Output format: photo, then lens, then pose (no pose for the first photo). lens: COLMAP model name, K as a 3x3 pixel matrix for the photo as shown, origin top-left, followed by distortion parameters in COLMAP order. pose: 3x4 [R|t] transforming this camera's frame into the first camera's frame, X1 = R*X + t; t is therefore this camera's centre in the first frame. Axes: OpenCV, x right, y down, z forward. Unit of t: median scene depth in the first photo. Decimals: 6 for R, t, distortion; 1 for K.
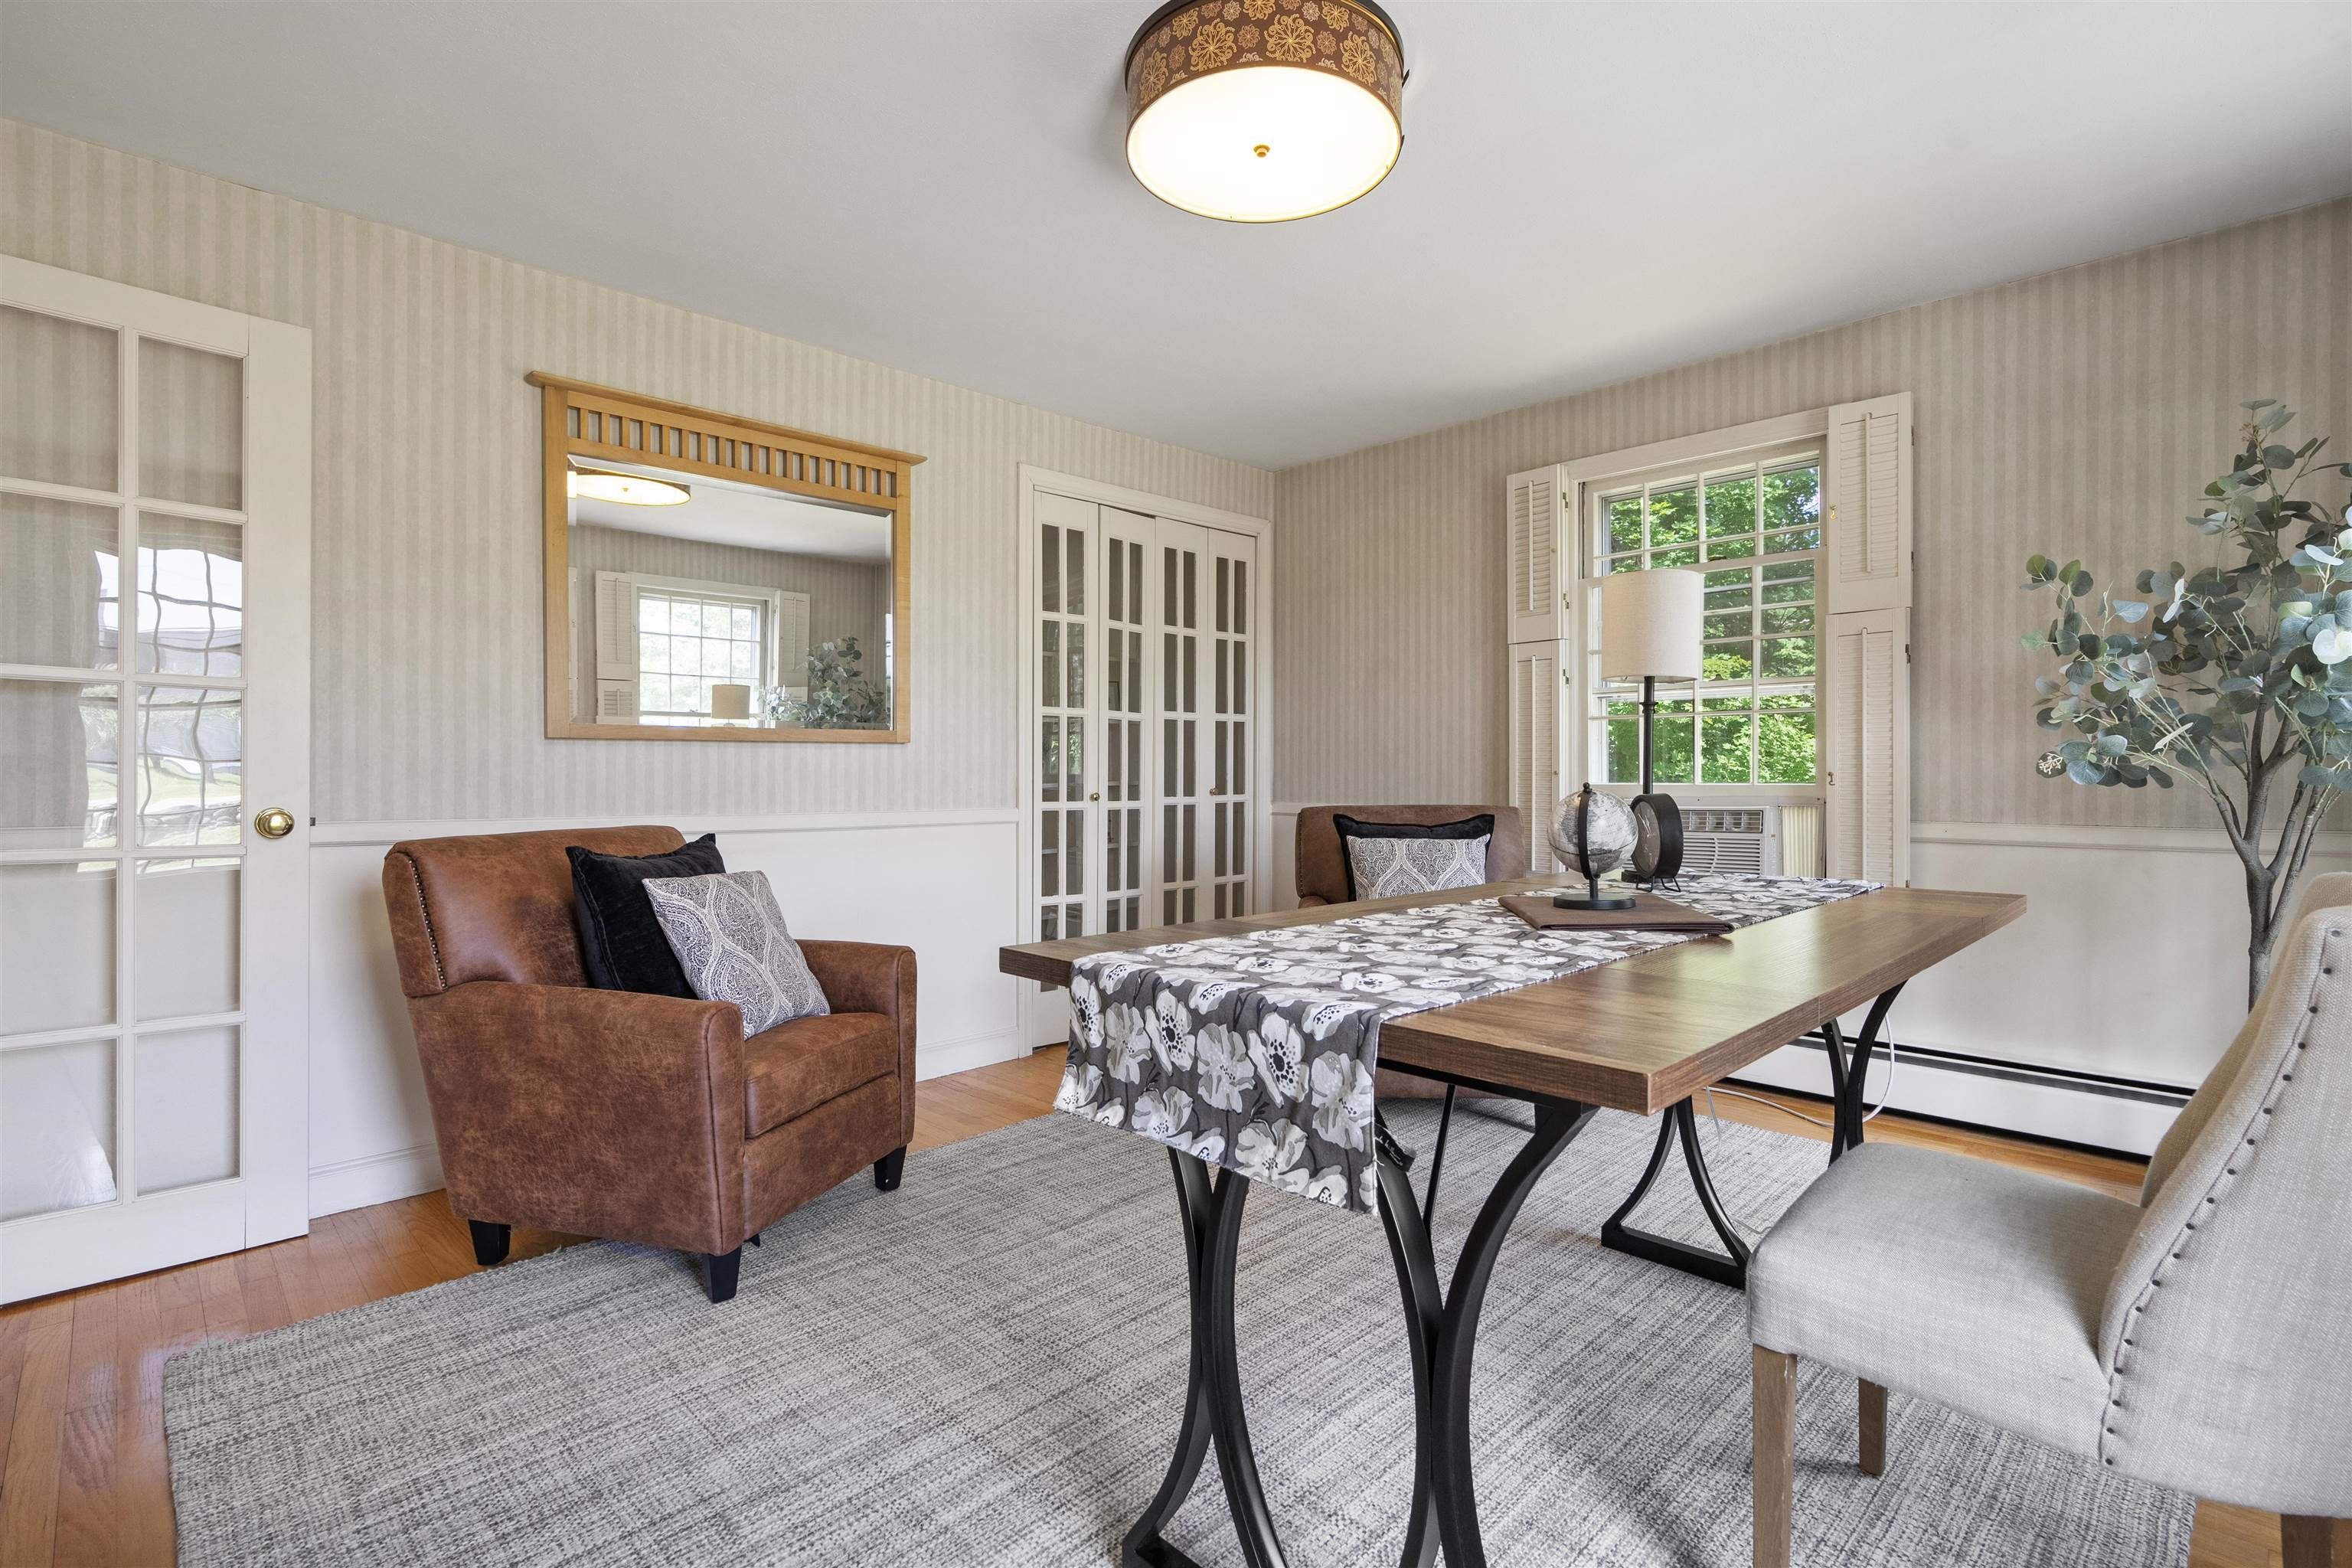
lens RADIAL K [[1071.6, 0, 1177.2], [0, 1071.6, 779.0], [0, 0, 1]] dist [-0.011166, 0.000040]
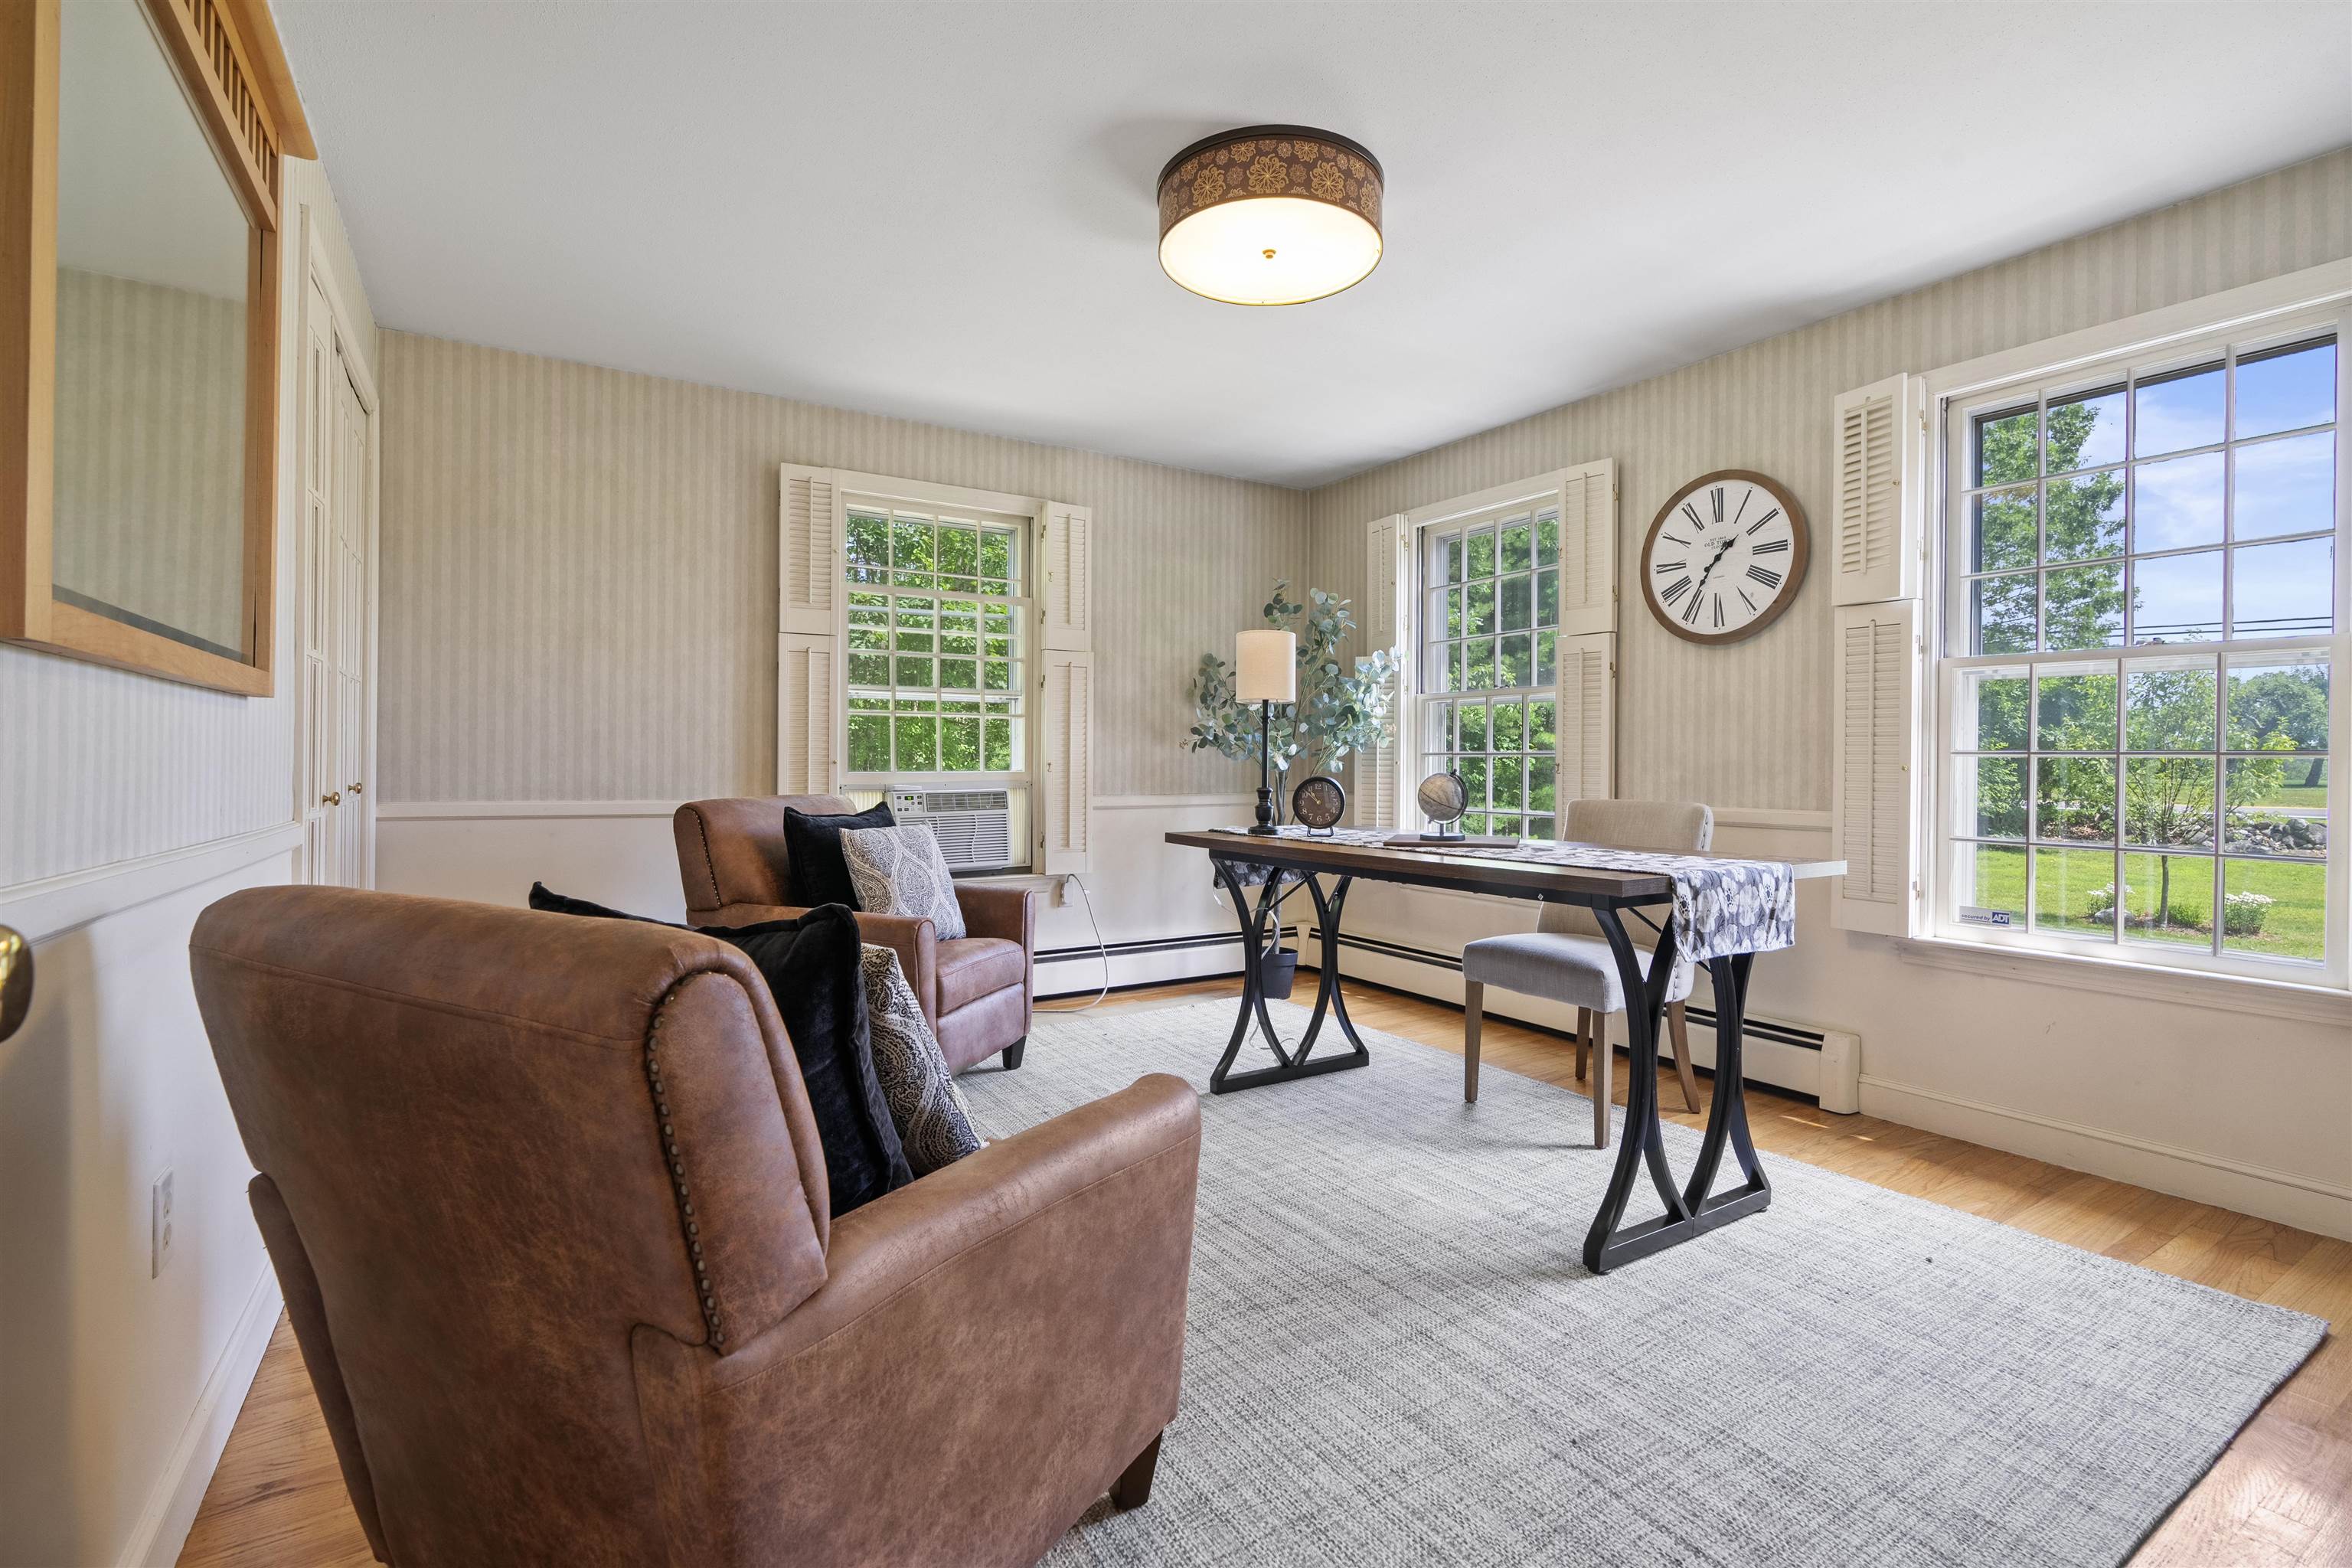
lens RADIAL K [[1071.6, 0, 1179.9], [0, 1071.6, 771.3], [0, 0, 1]] dist [-0.011166, 0.000040]
pose [[0.219133, -0.004500, 0.975685, -0.585275], [0.002381, 0.999989, 0.004078, -0.000418], [-0.975692, 0.001429, 0.219141, 0.428142]]
